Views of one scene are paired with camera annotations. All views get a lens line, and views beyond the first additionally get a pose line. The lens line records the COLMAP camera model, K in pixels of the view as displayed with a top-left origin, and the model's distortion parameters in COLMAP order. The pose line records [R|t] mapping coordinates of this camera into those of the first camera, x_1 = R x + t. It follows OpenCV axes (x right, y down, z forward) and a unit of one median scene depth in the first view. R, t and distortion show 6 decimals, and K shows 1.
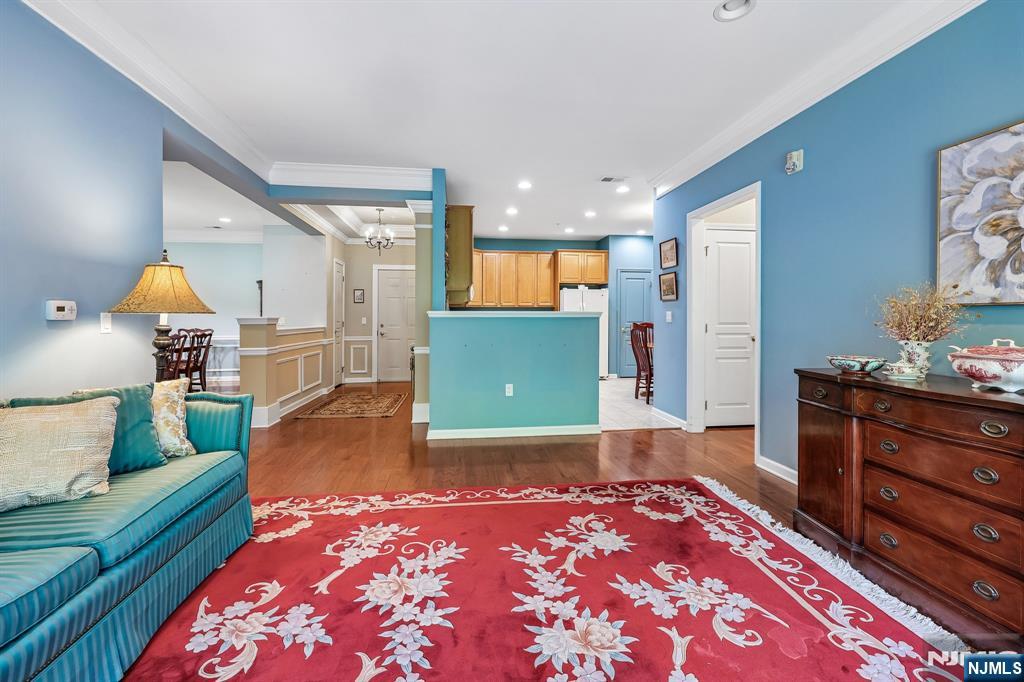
lens RADIAL K [[429.3, 0, 513.2], [0, 429.3, 320.4], [0, 0, 1]] dist [-0.000693, 0.000056]
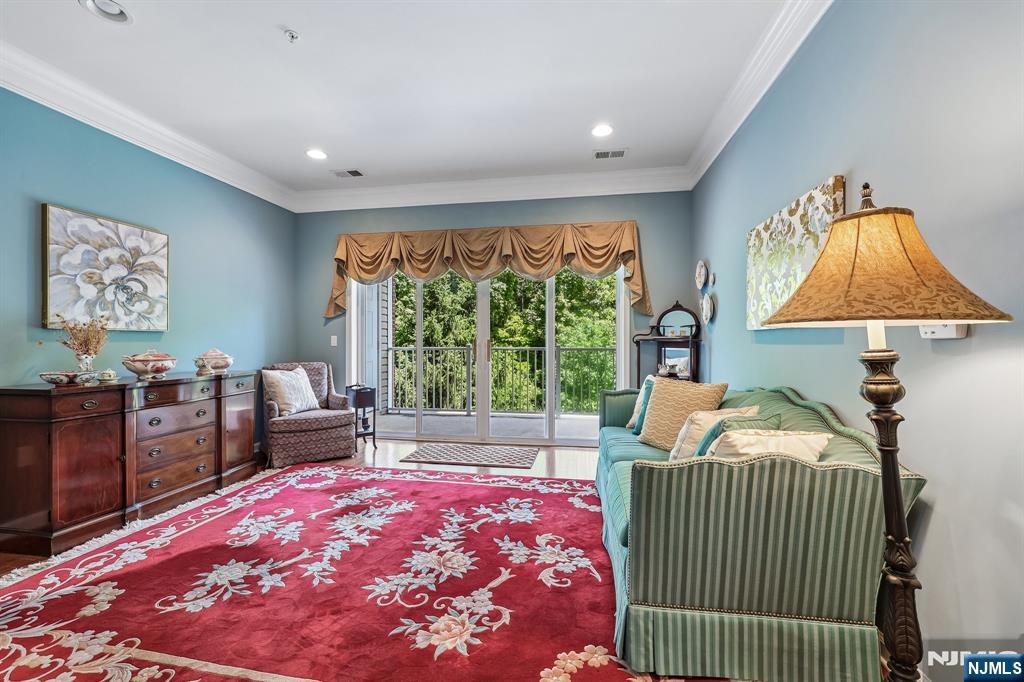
lens RADIAL K [[424.4, 0, 509.7], [0, 424.4, 331.7], [0, 0, 1]] dist [-0.001886, -0.000084]
pose [[-0.953026, 0.005214, 0.302845, -0.686185], [0.001317, 0.999914, -0.013071, -0.004919], [-0.302887, -0.012058, -0.952950, 1.782847]]
